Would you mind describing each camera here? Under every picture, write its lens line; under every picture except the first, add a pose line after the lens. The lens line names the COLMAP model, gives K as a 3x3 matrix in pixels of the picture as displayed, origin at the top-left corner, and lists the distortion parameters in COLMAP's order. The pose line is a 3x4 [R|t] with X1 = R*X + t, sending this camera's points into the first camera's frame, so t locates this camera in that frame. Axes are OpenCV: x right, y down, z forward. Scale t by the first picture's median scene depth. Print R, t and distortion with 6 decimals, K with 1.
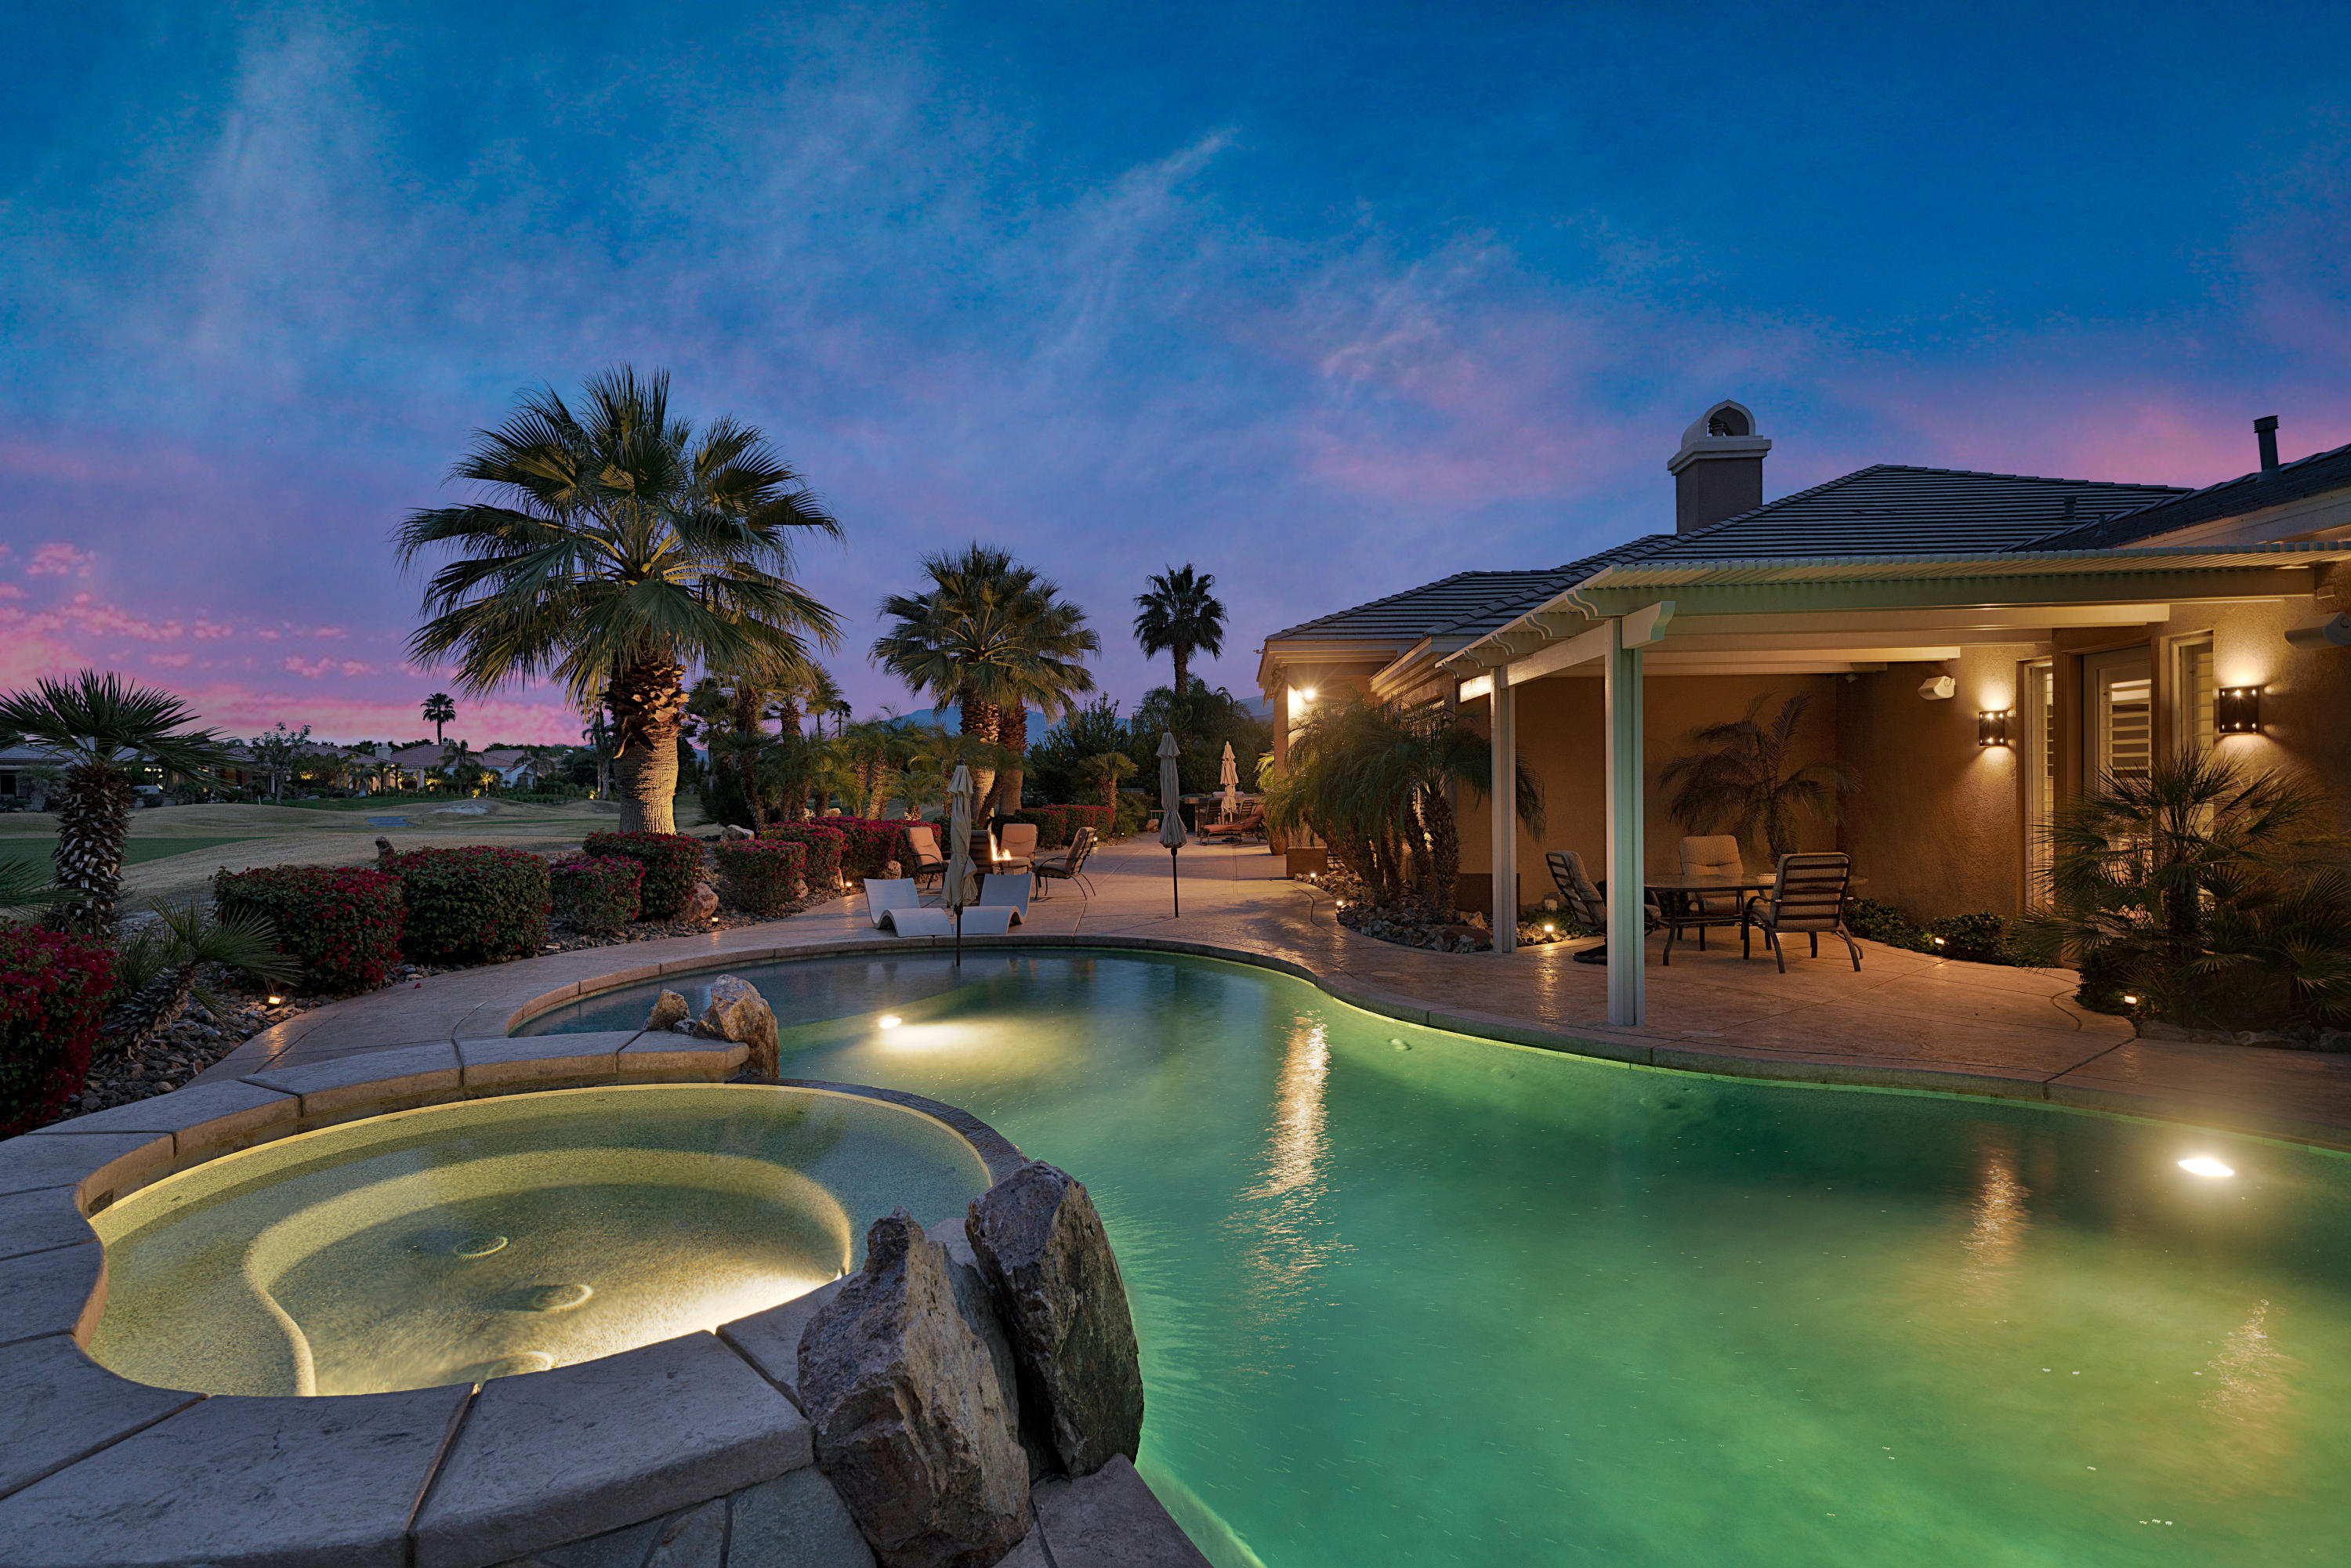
lens RADIAL K [[1235.1, 0, 1160.0], [0, 1235.1, 779.6], [0, 0, 1]] dist [0.019754, 0.001877]
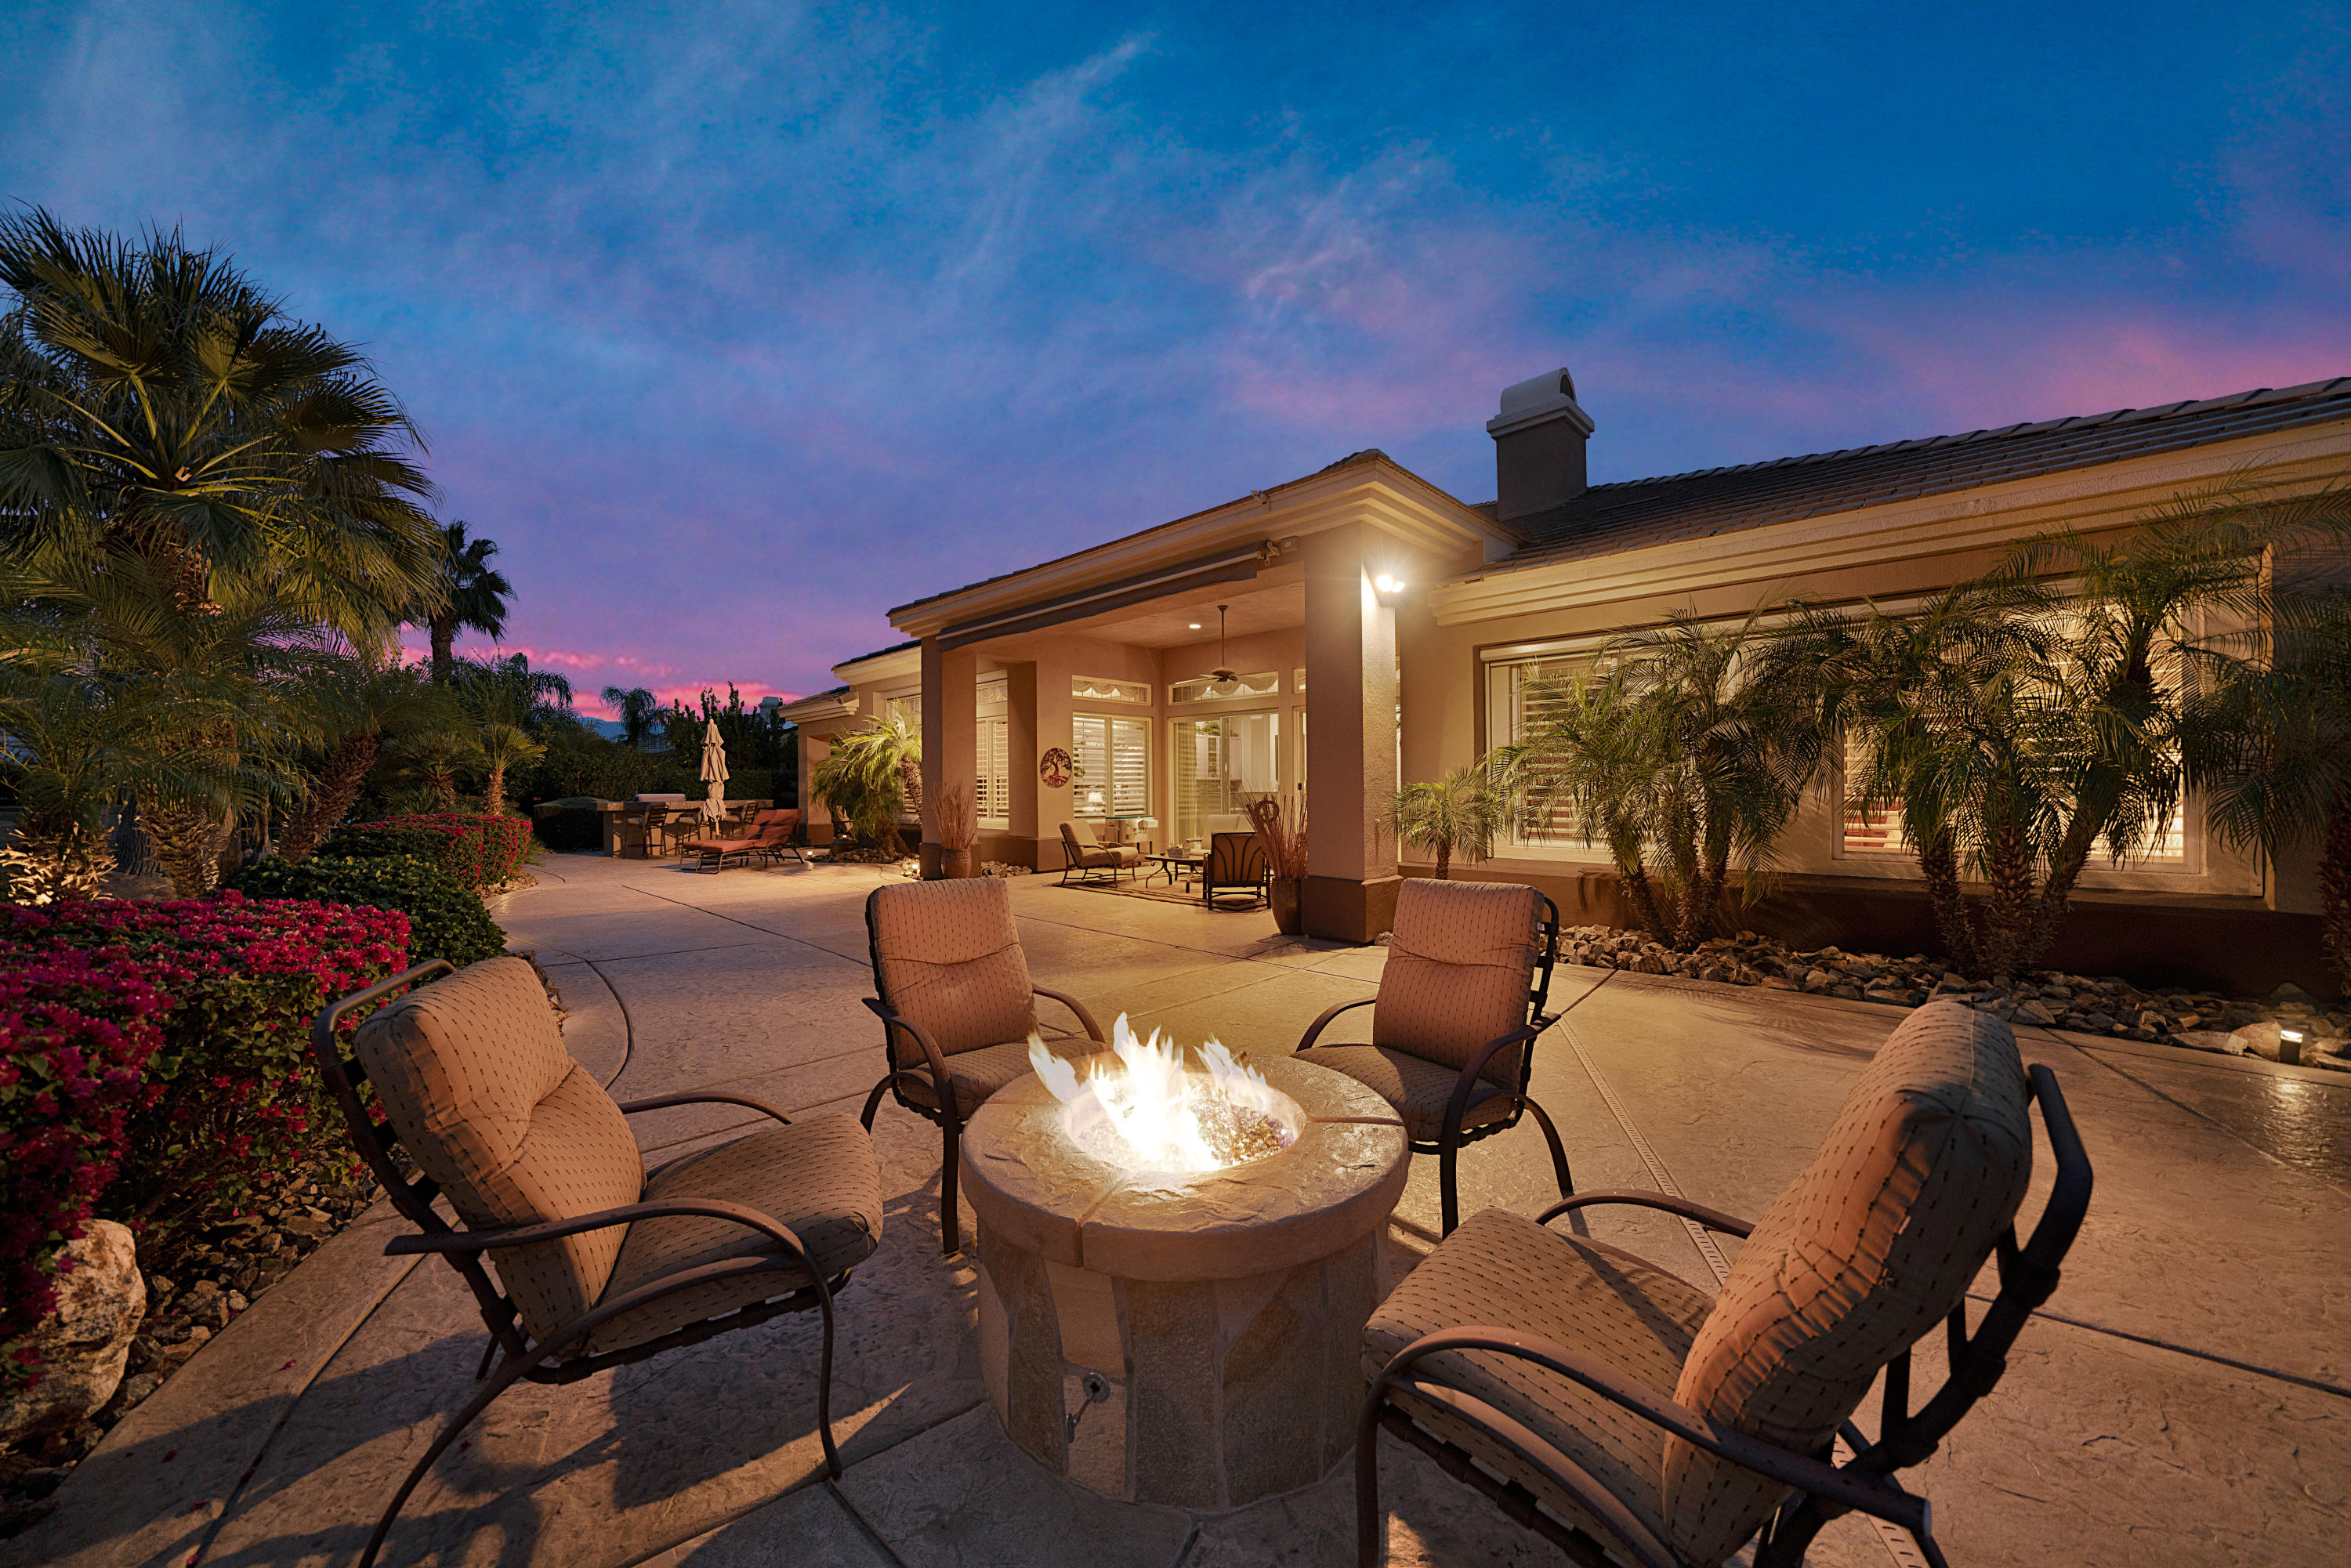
lens RADIAL K [[810.3, 0, 1157.9], [0, 810.3, 777.9], [0, 0, 1]] dist [-0.001999, 0.000018]
pose [[0.664957, 0.013057, 0.746768, -0.252812], [-0.002949, 0.999885, -0.014857, 0.015505], [-0.746876, 0.007677, 0.664919, 1.079846]]
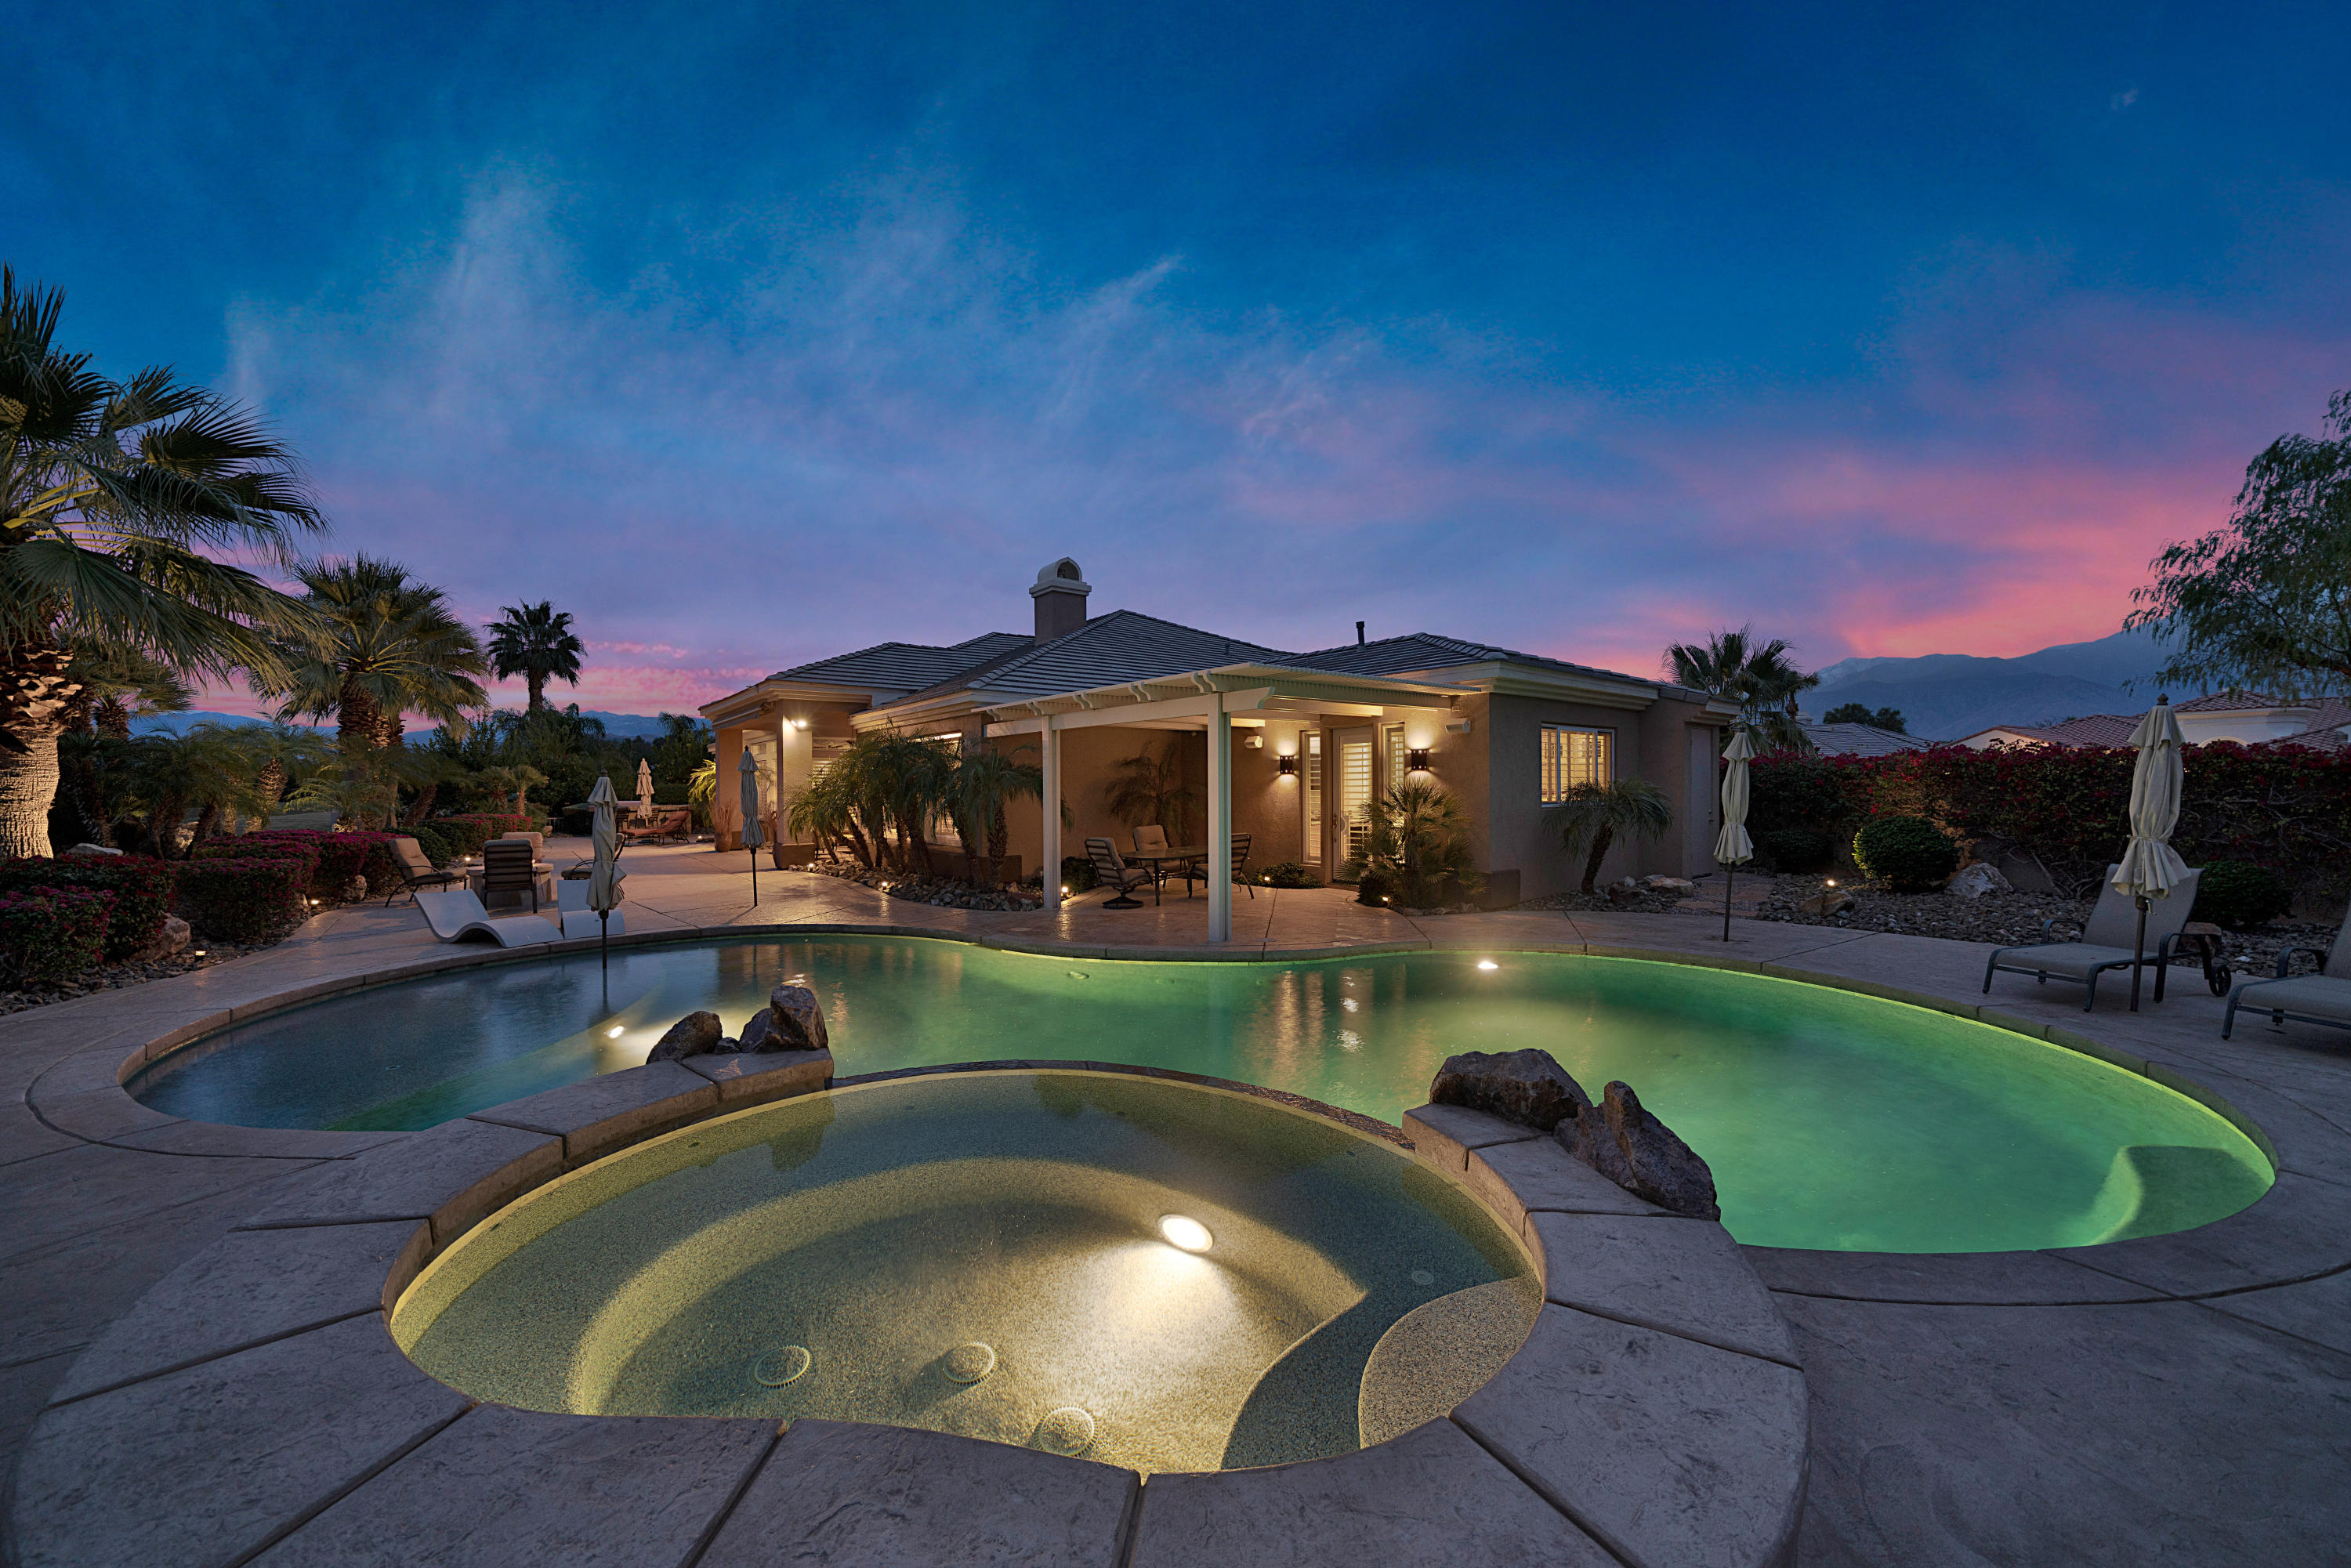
lens RADIAL K [[847.5, 0, 1185.0], [0, 847.5, 787.3], [0, 0, 1]] dist [-0.009832, 0.000086]
pose [[0.742578, 0.004754, 0.669743, -0.218285], [-0.001750, 0.999985, -0.005158, 0.000064], [-0.669757, 0.002658, 0.742575, 0.104823]]
